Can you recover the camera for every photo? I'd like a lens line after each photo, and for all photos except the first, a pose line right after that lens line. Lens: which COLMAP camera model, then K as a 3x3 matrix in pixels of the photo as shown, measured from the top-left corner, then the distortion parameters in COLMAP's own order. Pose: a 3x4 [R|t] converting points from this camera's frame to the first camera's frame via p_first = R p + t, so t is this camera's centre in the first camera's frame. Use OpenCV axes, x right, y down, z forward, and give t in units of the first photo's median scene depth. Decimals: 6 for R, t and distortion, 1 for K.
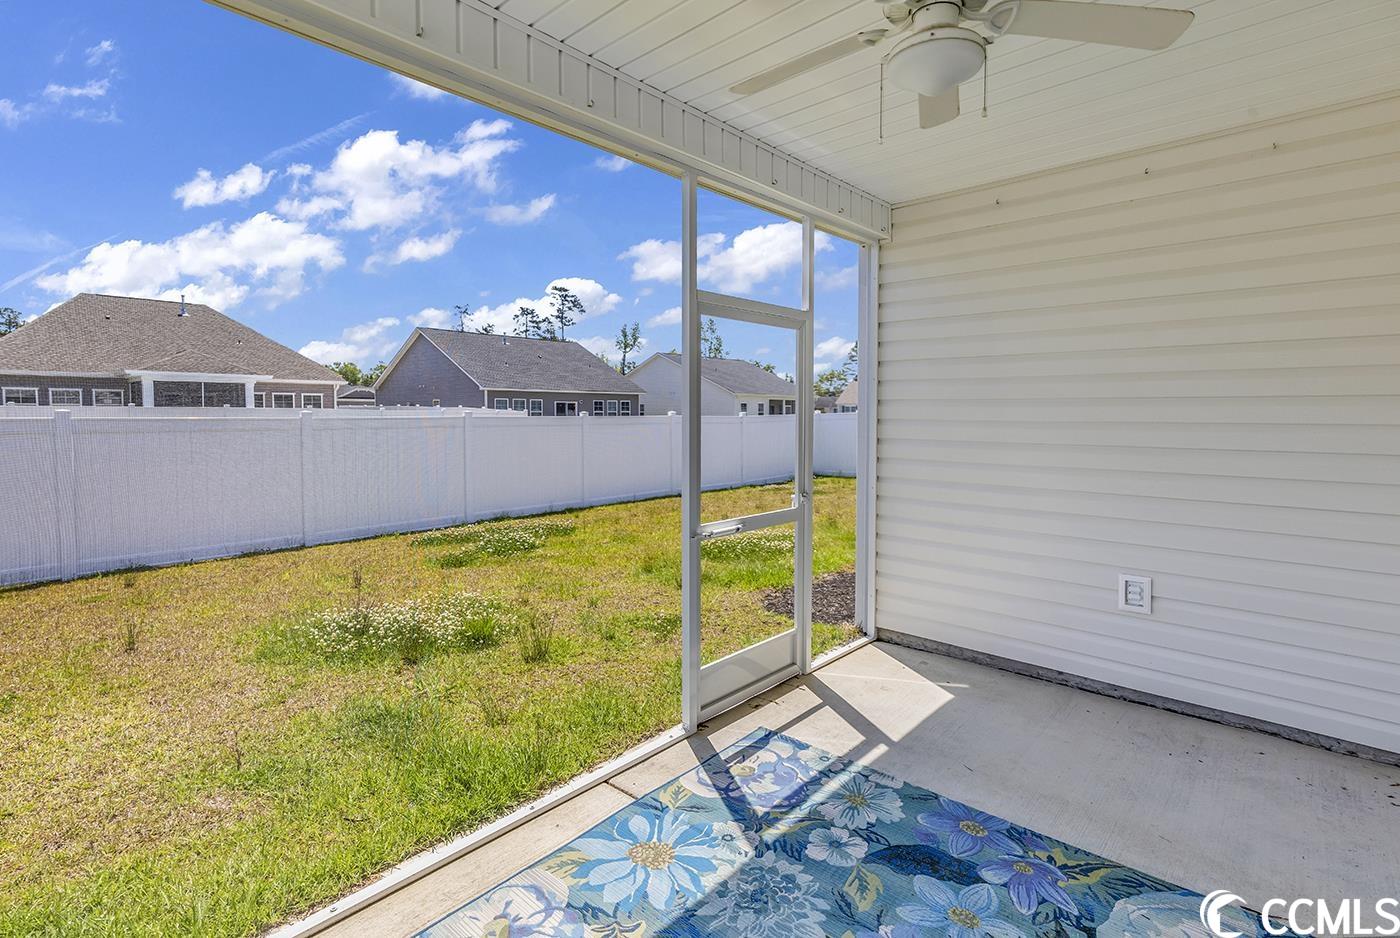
lens RADIAL K [[671.4, 0, 702.1], [0, 671.4, 439.3], [0, 0, 1]] dist [0.004954, 0.000074]
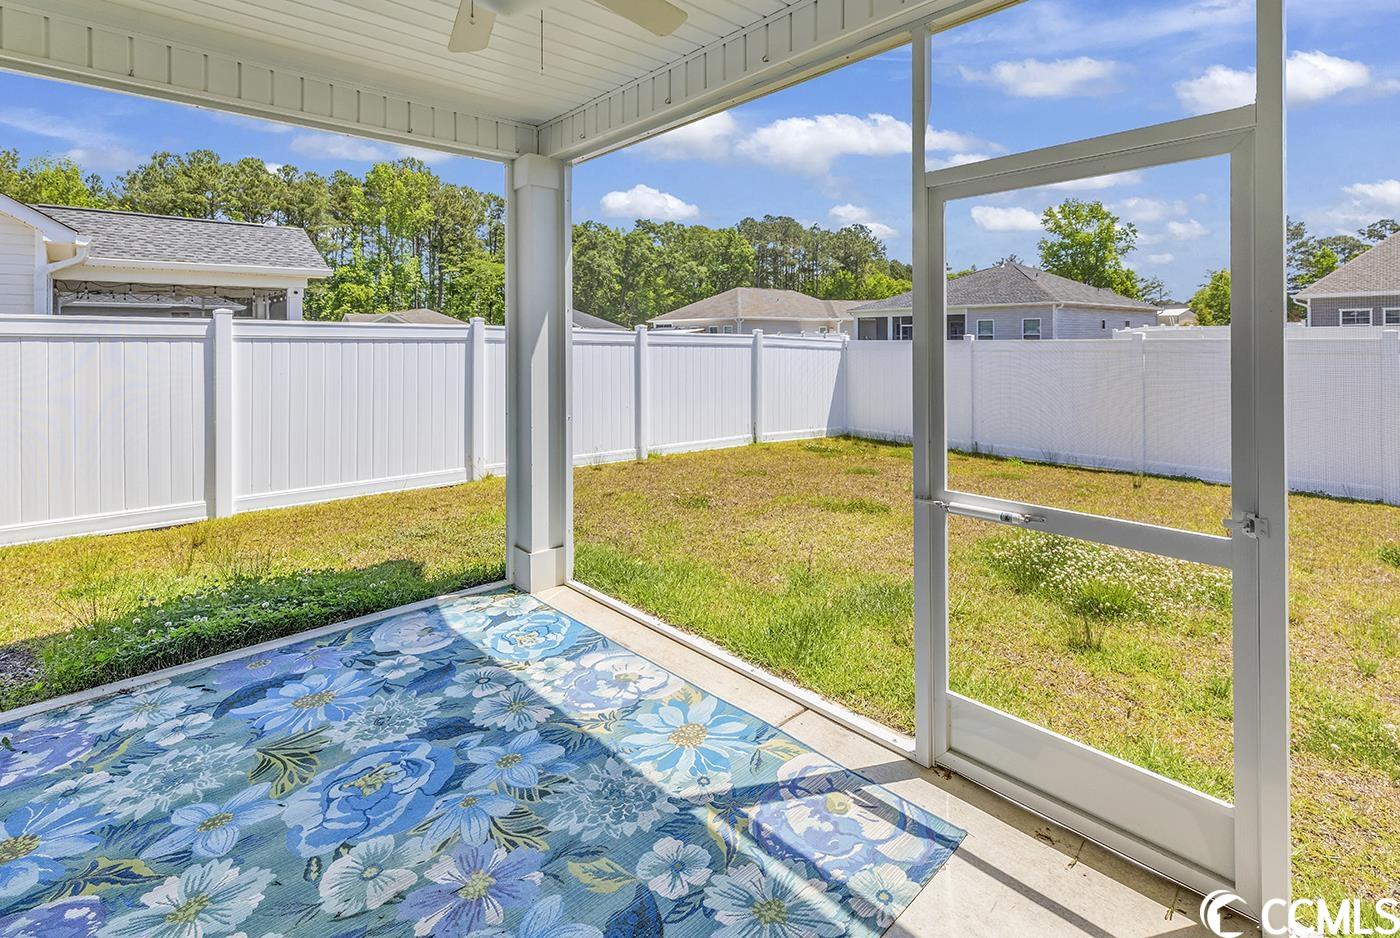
lens RADIAL K [[667.2, 0, 703.1], [0, 667.2, 335.9], [0, 0, 1]] dist [-0.000788, -0.000864]
pose [[-0.091996, -0.001001, -0.995759, 0.911881], [-0.032935, 0.999455, 0.002038, -0.038964], [0.995215, 0.032983, -0.091979, 0.988417]]
